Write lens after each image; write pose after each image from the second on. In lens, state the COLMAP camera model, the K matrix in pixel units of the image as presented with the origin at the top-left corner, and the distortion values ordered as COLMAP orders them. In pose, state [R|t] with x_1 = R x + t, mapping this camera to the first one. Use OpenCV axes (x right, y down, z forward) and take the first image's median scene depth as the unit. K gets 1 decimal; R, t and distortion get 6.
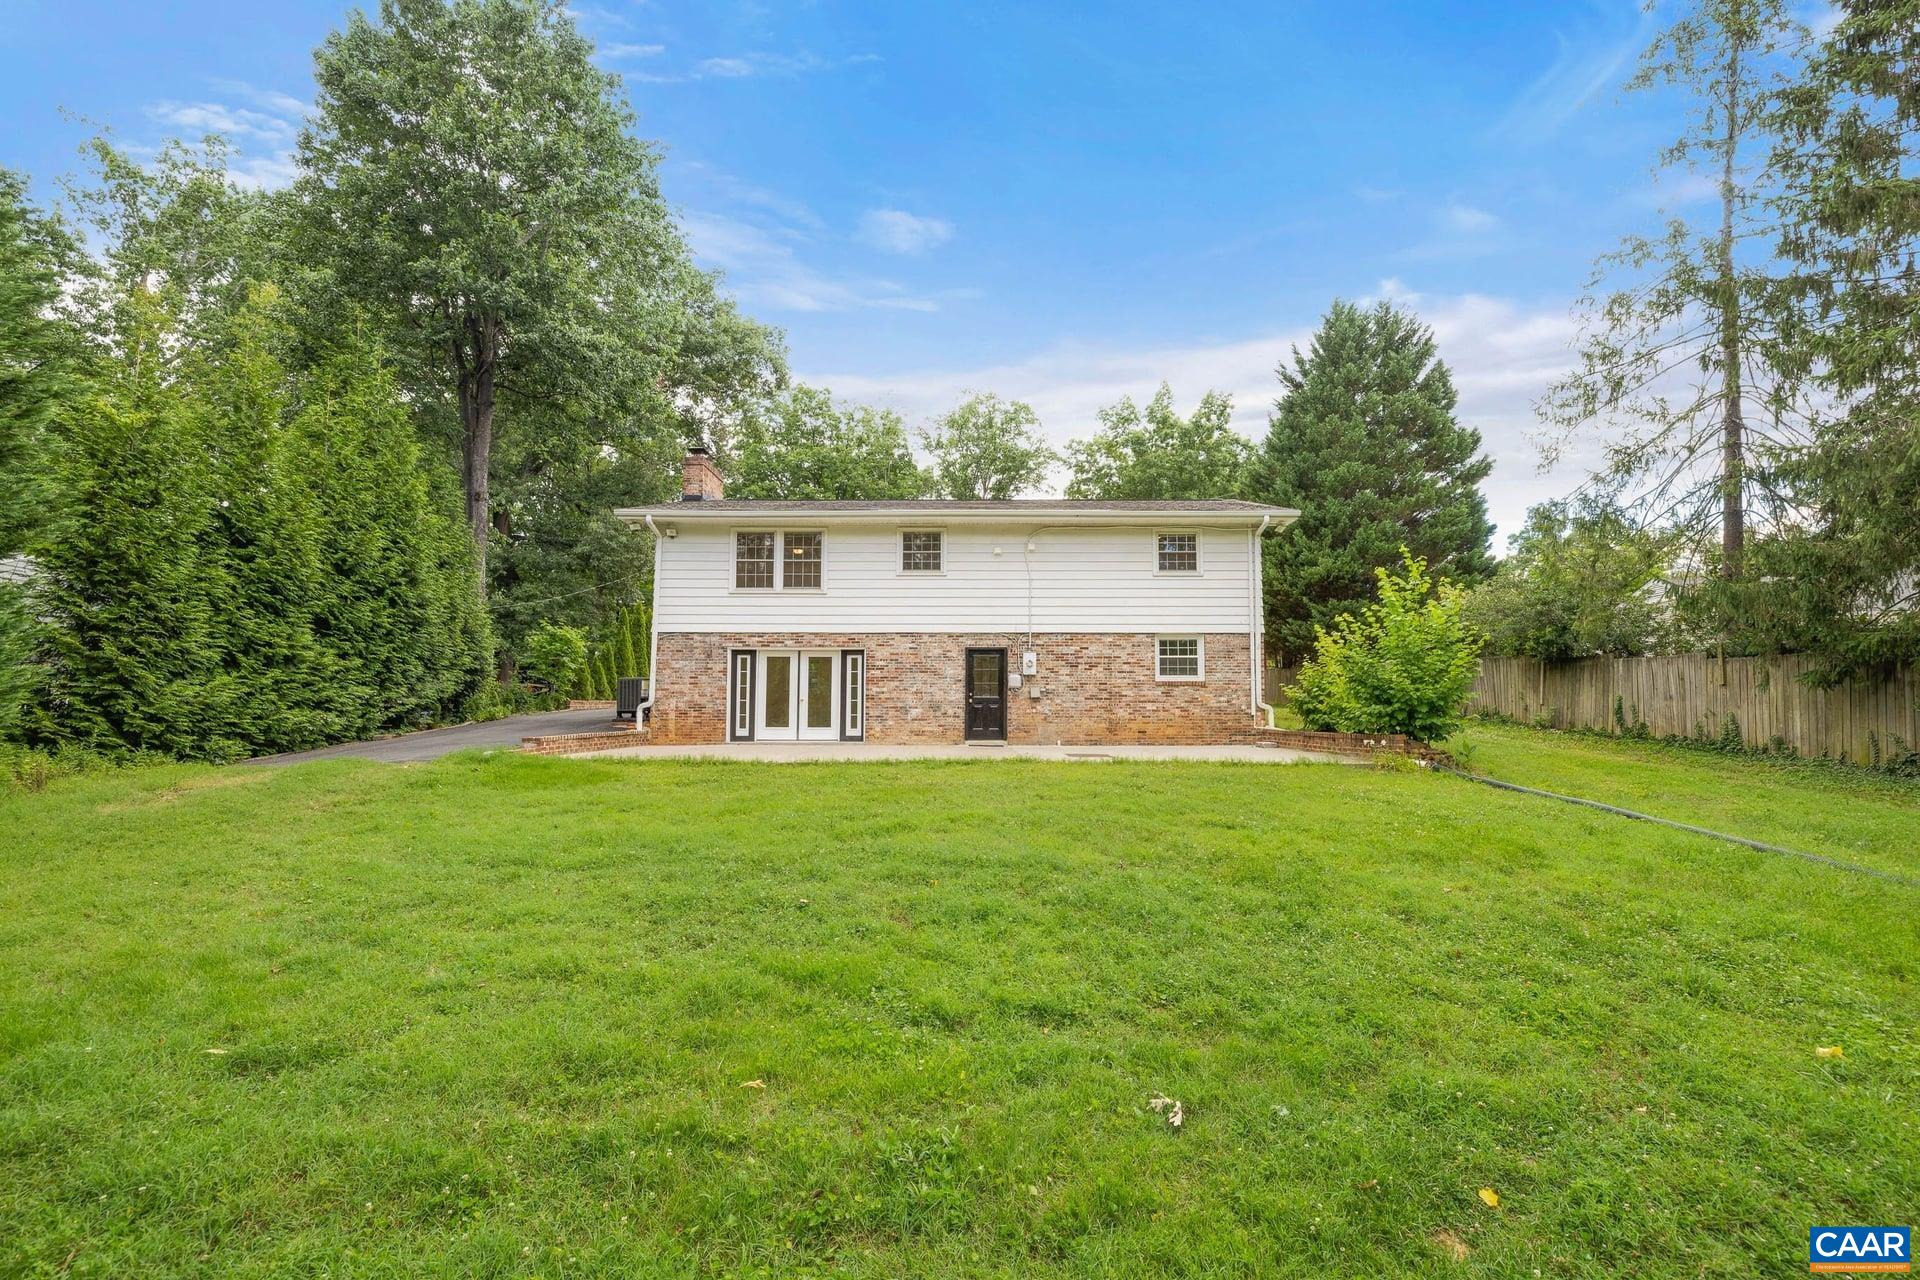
lens RADIAL K [[828.0, 0, 969.8], [0, 828.0, 673.4], [0, 0, 1]] dist [0.005210, 0.000123]
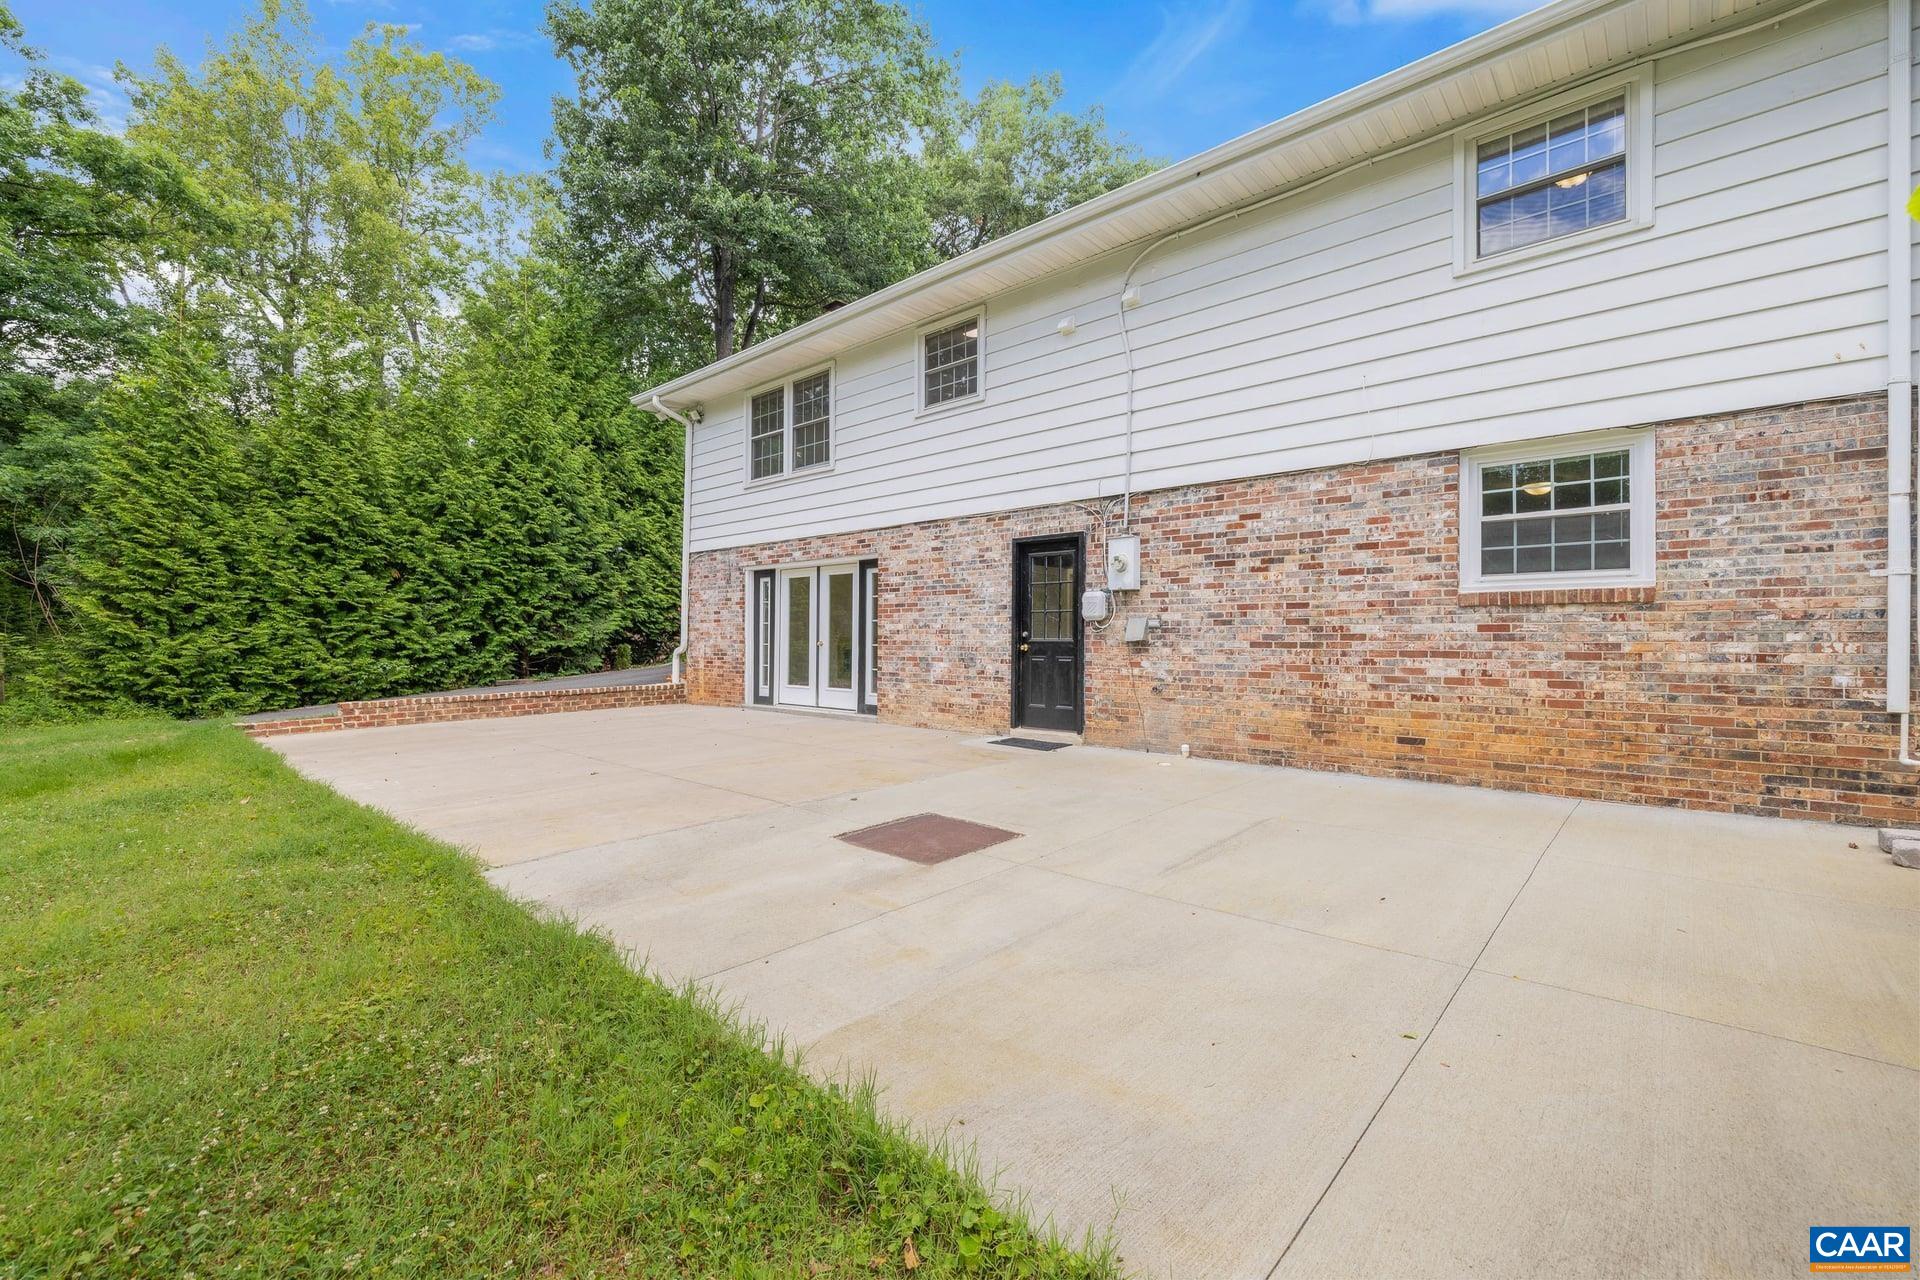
lens RADIAL K [[803.4, 0, 963.1], [0, 803.4, 635.7], [0, 0, 1]] dist [0.002002, 0.000630]
pose [[0.743020, -0.002310, -0.669266, 0.292265], [0.038465, 0.998489, 0.039257, 0.005932], [0.668163, -0.054912, 0.741985, 0.621338]]
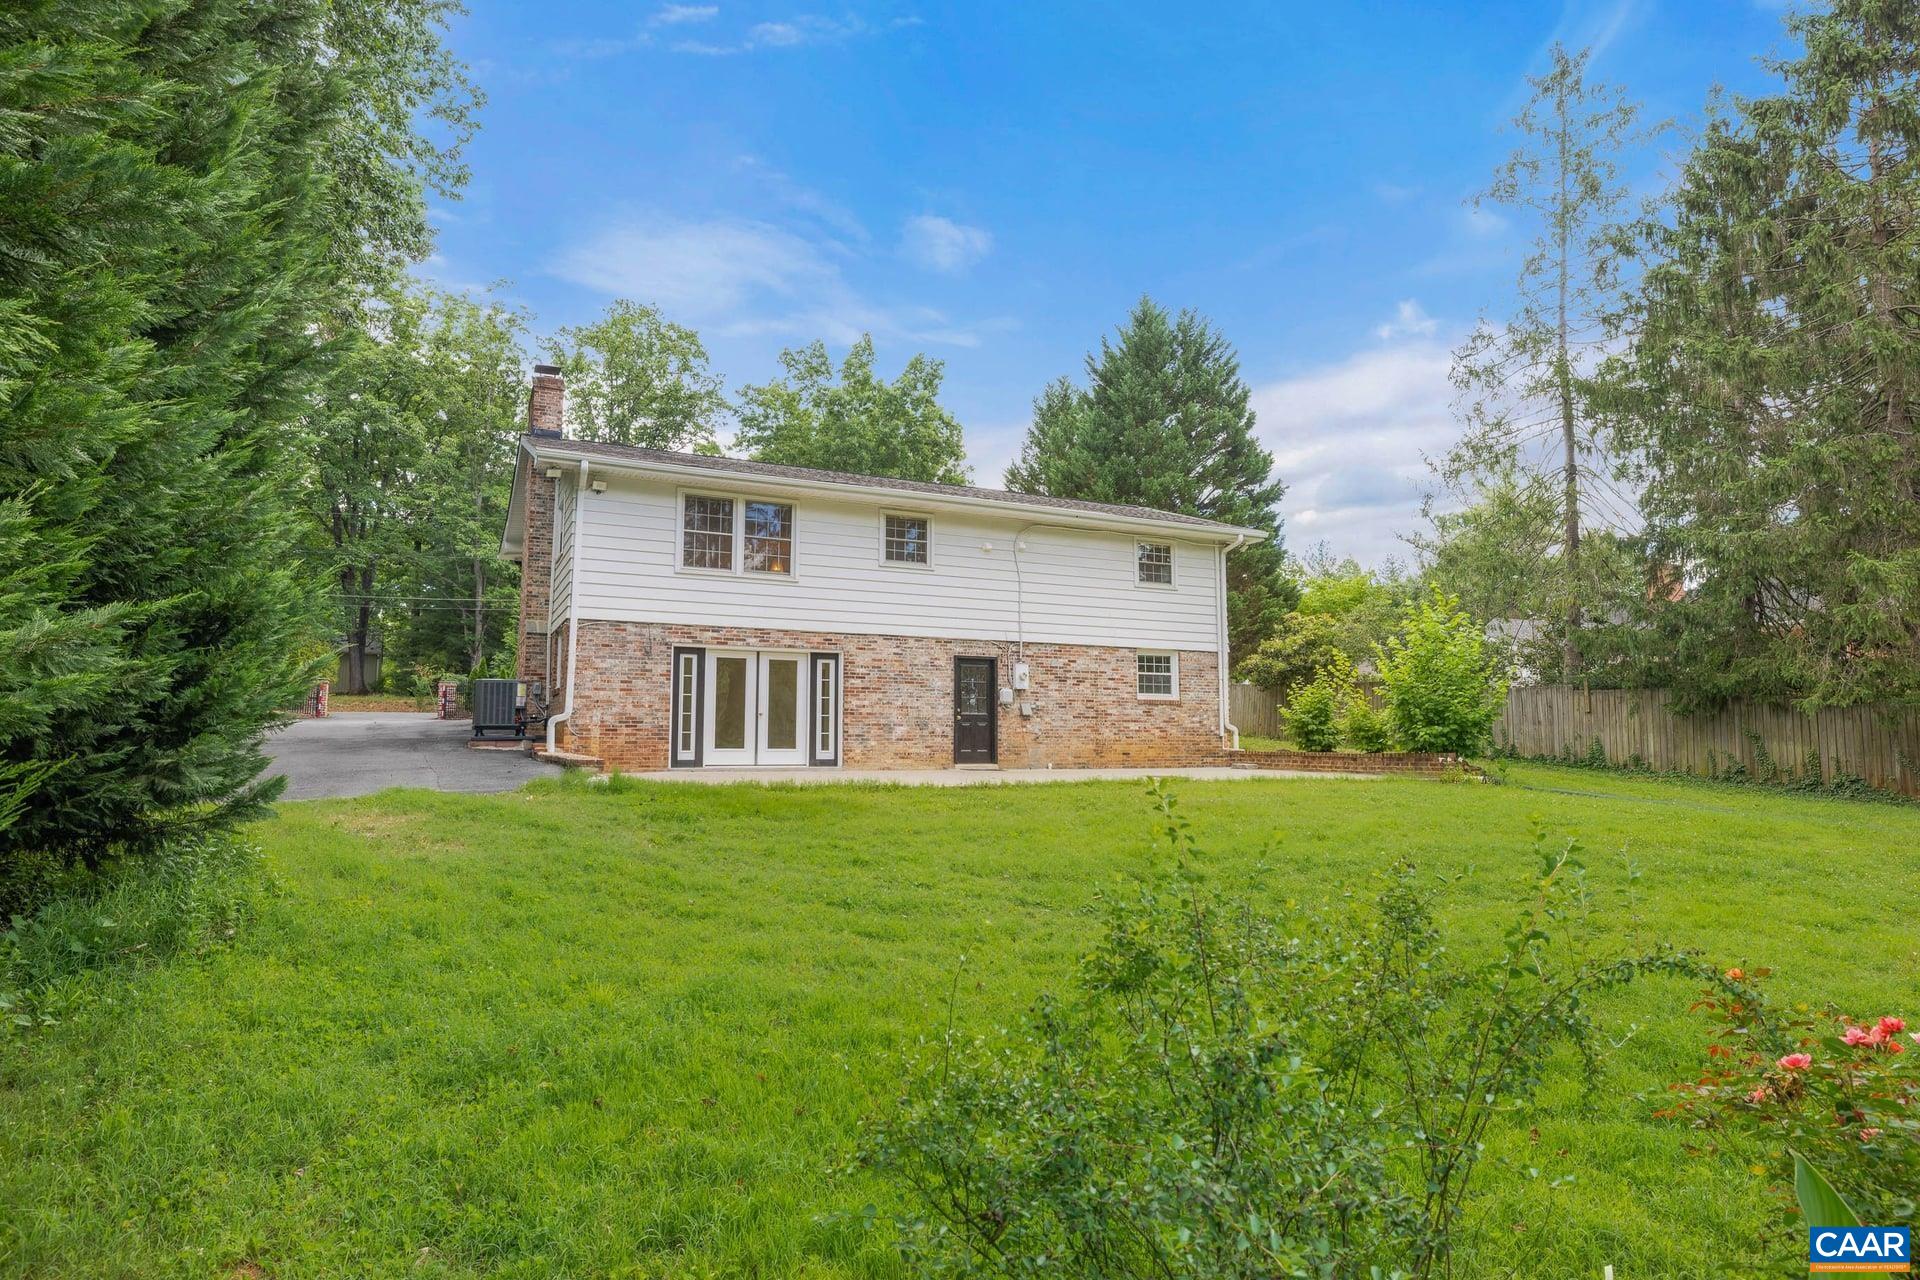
lens RADIAL K [[1084.5, 0, 967.5], [0, 1084.5, 642.4], [0, 0, 1]] dist [0.002800, 0.000294]
pose [[0.896305, 0.043580, 0.441291, -0.488963], [-0.025727, 0.998593, -0.046364, 0.006888], [-0.442690, 0.030203, 0.896166, -0.013490]]
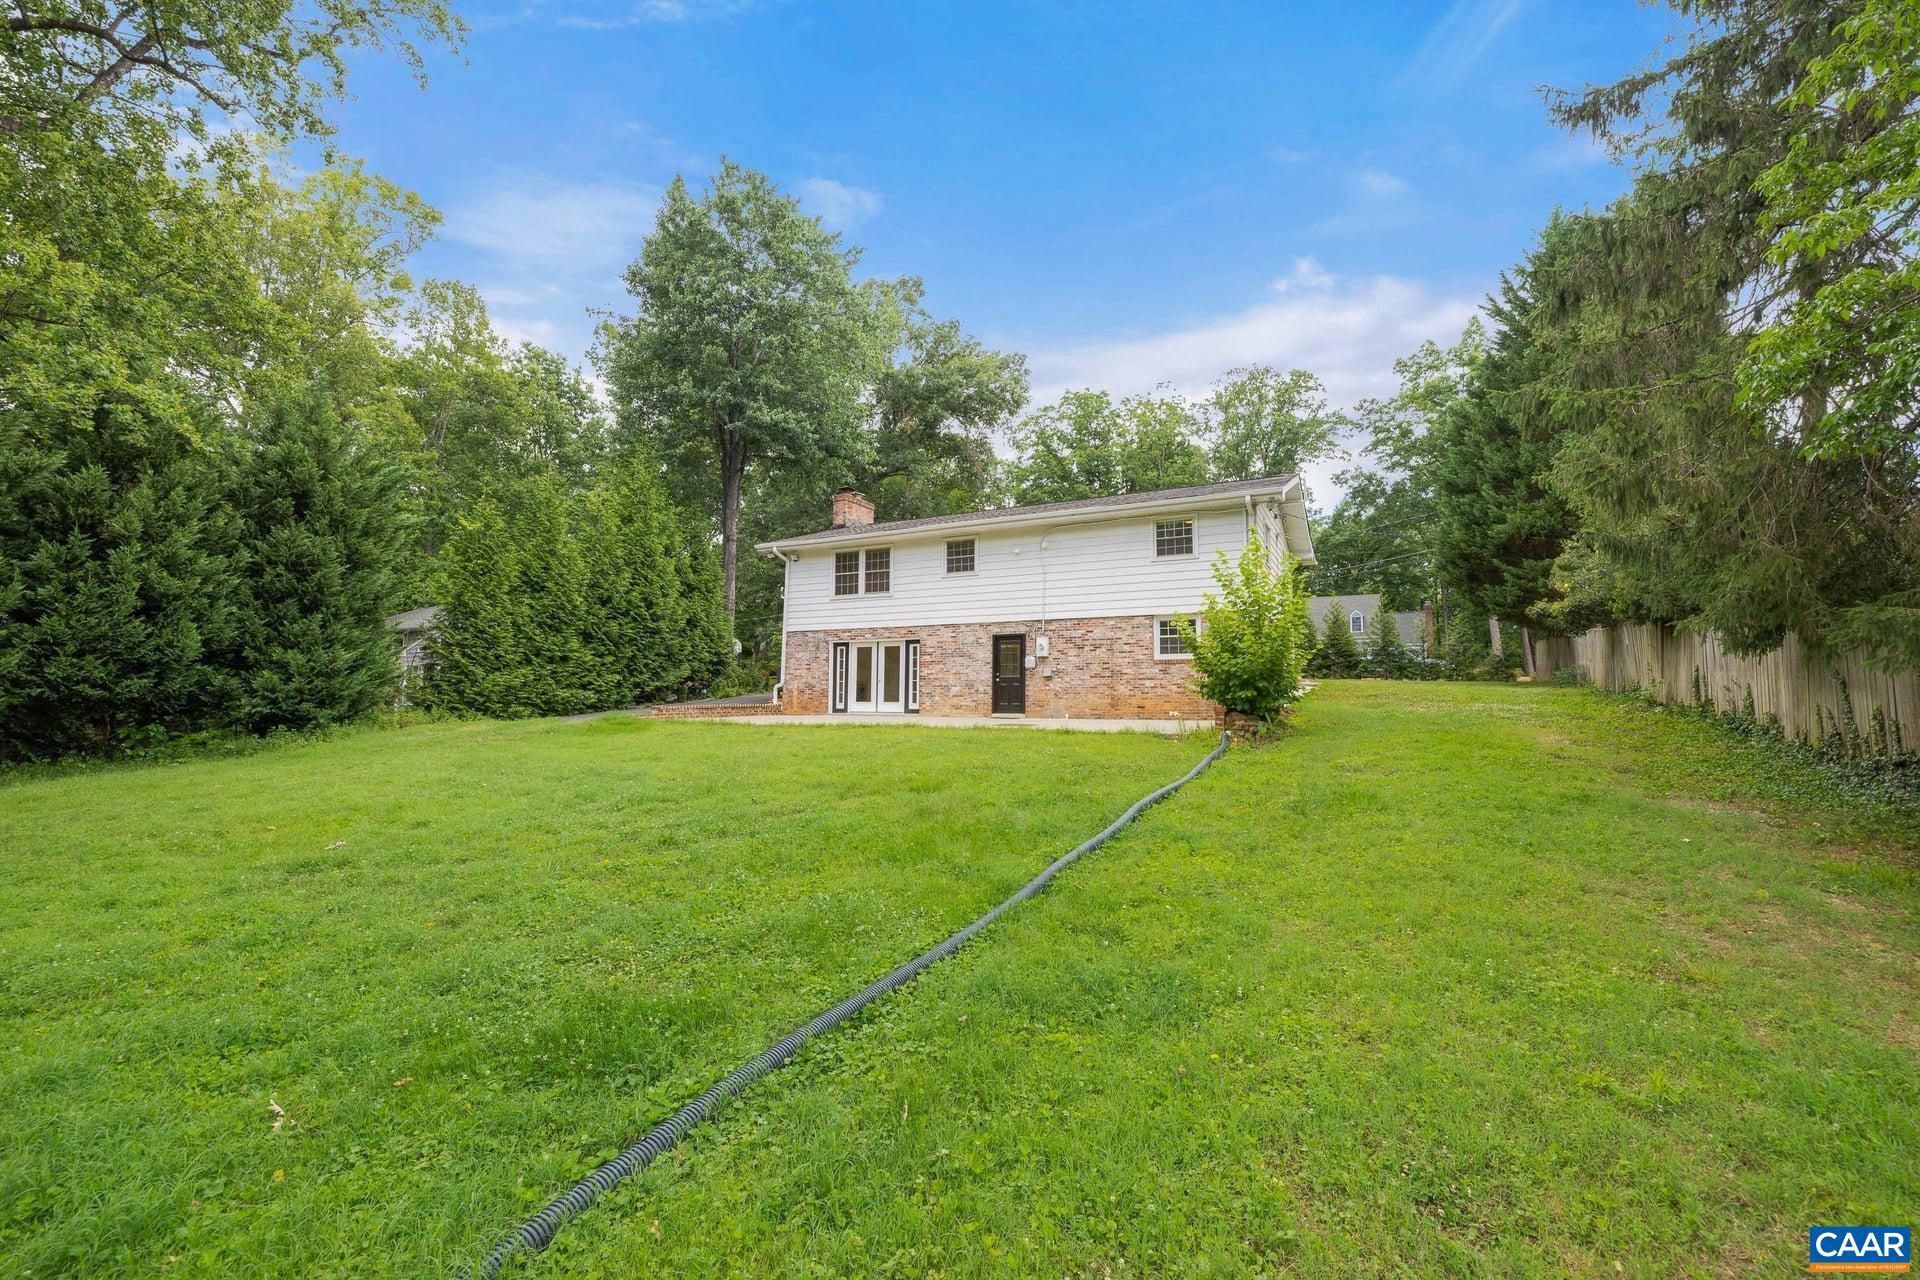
lens RADIAL K [[808.8, 0, 960.0], [0, 808.8, 640.0], [0, 0, 1]] dist [0.009069, 0.000295]
pose [[0.887506, -0.033116, -0.459605, 0.482614], [0.023126, 0.999358, -0.027350, 0.006671], [0.460216, 0.013644, 0.887702, -0.045256]]
